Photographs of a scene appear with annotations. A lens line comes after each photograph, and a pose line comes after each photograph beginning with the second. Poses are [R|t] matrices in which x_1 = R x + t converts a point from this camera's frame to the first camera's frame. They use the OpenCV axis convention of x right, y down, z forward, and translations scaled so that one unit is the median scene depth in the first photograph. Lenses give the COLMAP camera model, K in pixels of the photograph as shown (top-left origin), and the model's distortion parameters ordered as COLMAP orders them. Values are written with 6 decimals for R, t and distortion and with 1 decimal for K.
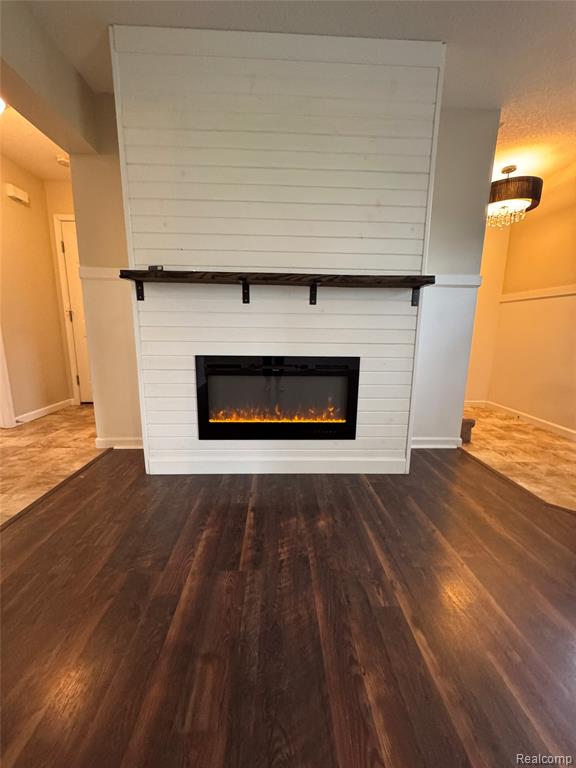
lens RADIAL K [[305.1, 0, 287.0], [0, 305.1, 385.1], [0, 0, 1]] dist [-0.001338, -0.000602]
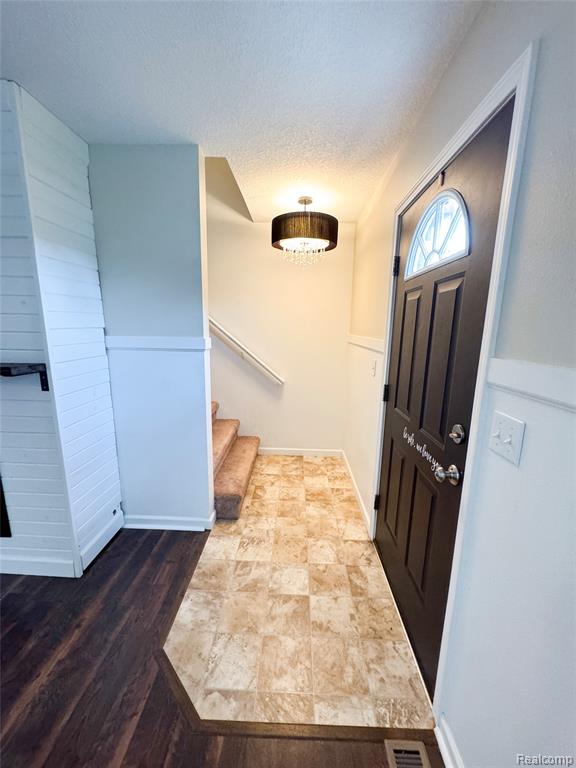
lens RADIAL K [[305.1, 0, 288.4], [0, 305.1, 384.5], [0, 0, 1]] dist [-0.001338, -0.000602]
pose [[0.997724, 0.019597, -0.064525, 0.938897], [-0.019452, 0.999807, 0.002873, -0.239846], [0.064569, -0.001612, 0.997912, 0.170947]]
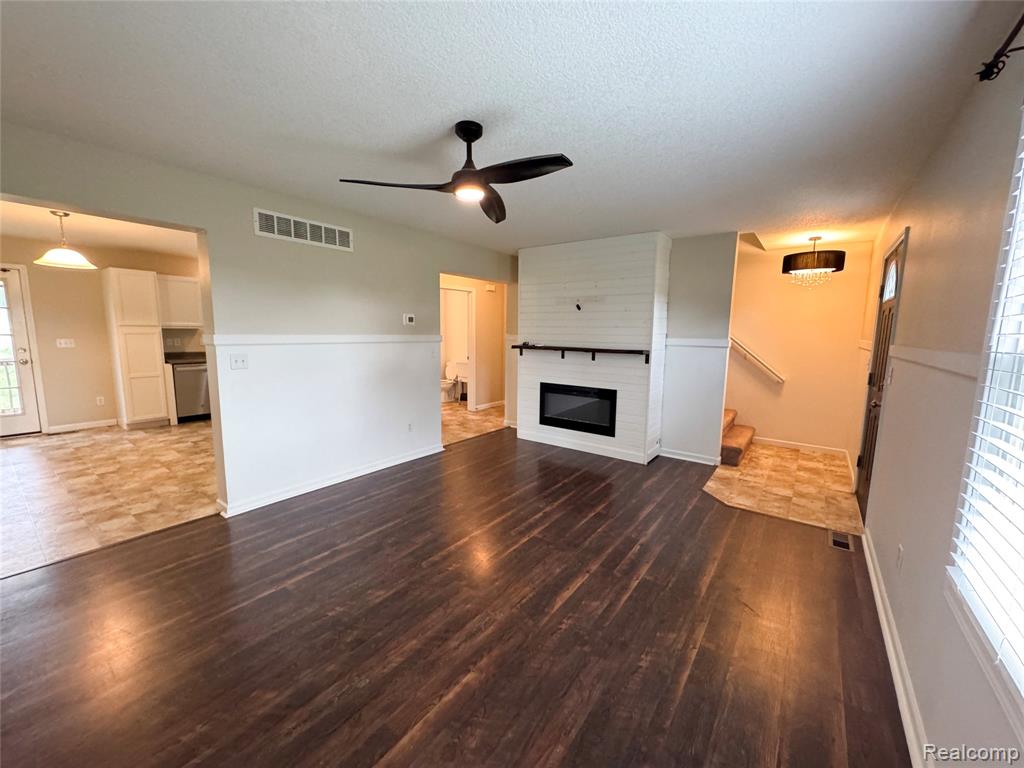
lens RADIAL K [[406.8, 0, 510.6], [0, 406.8, 385.3], [0, 0, 1]] dist [-0.001338, -0.000602]
pose [[0.776270, 0.081453, -0.625117, 1.055335], [-0.118890, 0.992739, -0.018283, -0.001155], [0.619089, 0.088513, 0.780317, -1.061711]]
